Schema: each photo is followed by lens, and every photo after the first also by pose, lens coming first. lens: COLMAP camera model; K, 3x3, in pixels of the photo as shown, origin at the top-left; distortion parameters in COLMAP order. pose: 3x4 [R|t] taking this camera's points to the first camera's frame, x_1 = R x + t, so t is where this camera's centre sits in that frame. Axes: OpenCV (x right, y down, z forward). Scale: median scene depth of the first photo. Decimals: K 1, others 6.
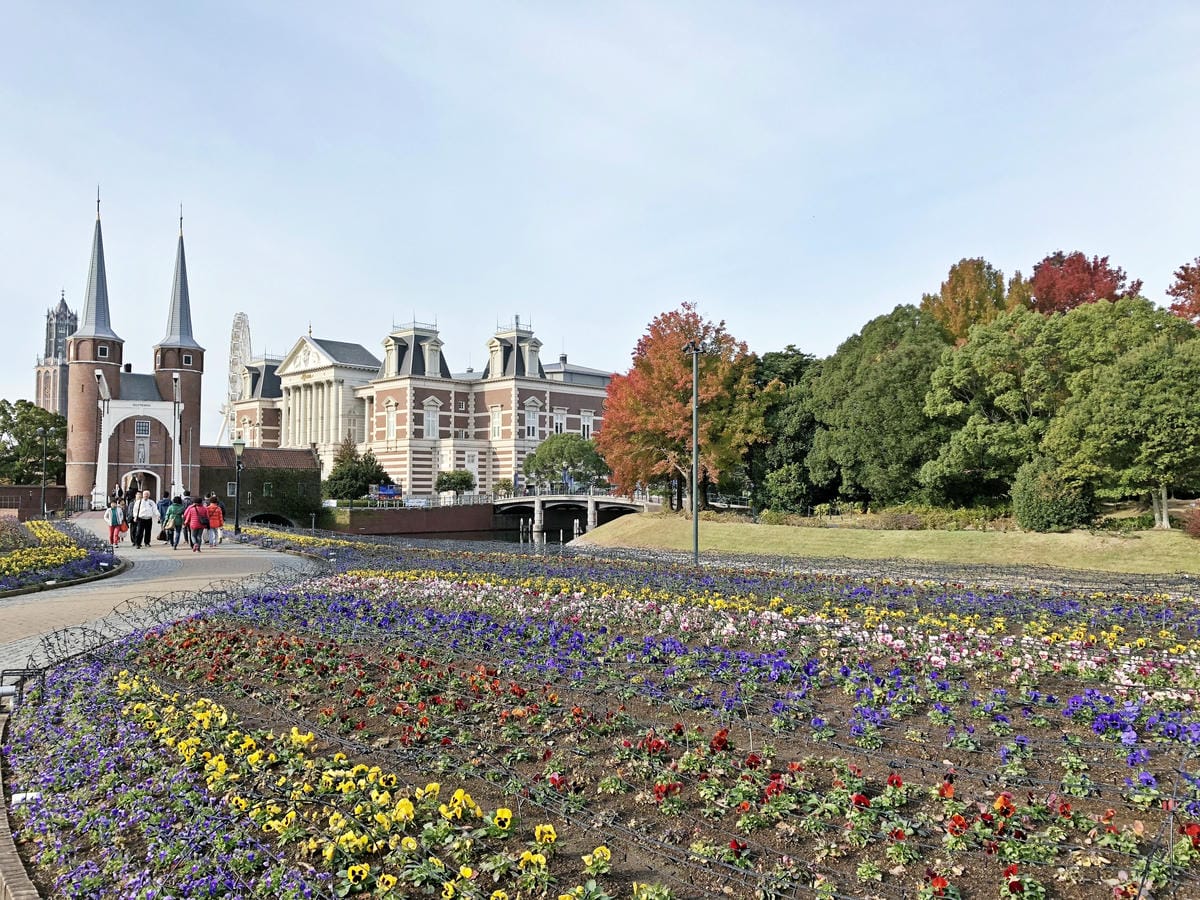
lens RADIAL K [[960.5, 0, 600.0], [0, 960.5, 450.0], [0, 0, 1]] dist [0.126392, -0.267519]
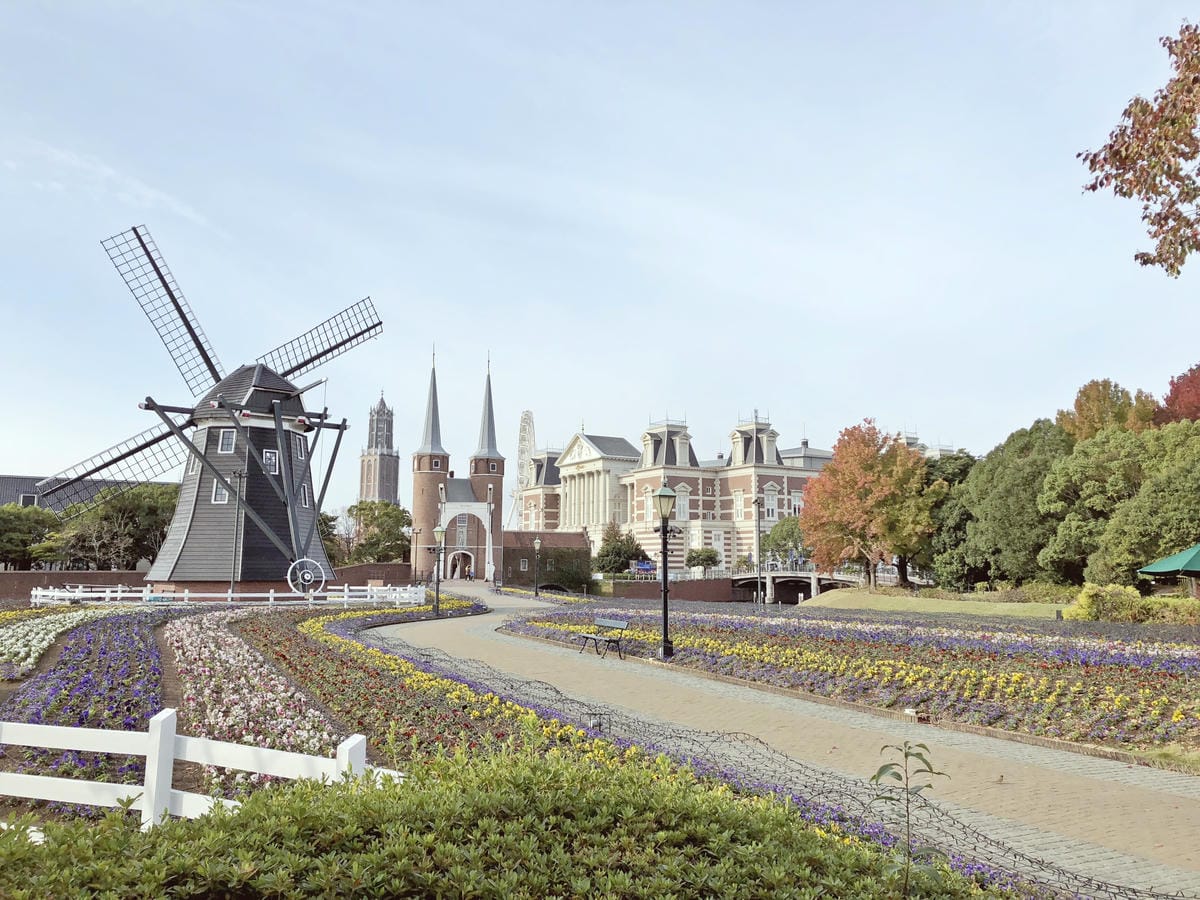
lens RADIAL K [[960.5, 0, 600.0], [0, 960.5, 450.0], [0, 0, 1]] dist [0.126392, -0.267519]
pose [[0.962079, -0.029425, -0.271180, 0.044000], [0.009114, 0.997077, -0.075856, -0.009022], [0.272619, 0.070508, 0.959535, -0.133213]]
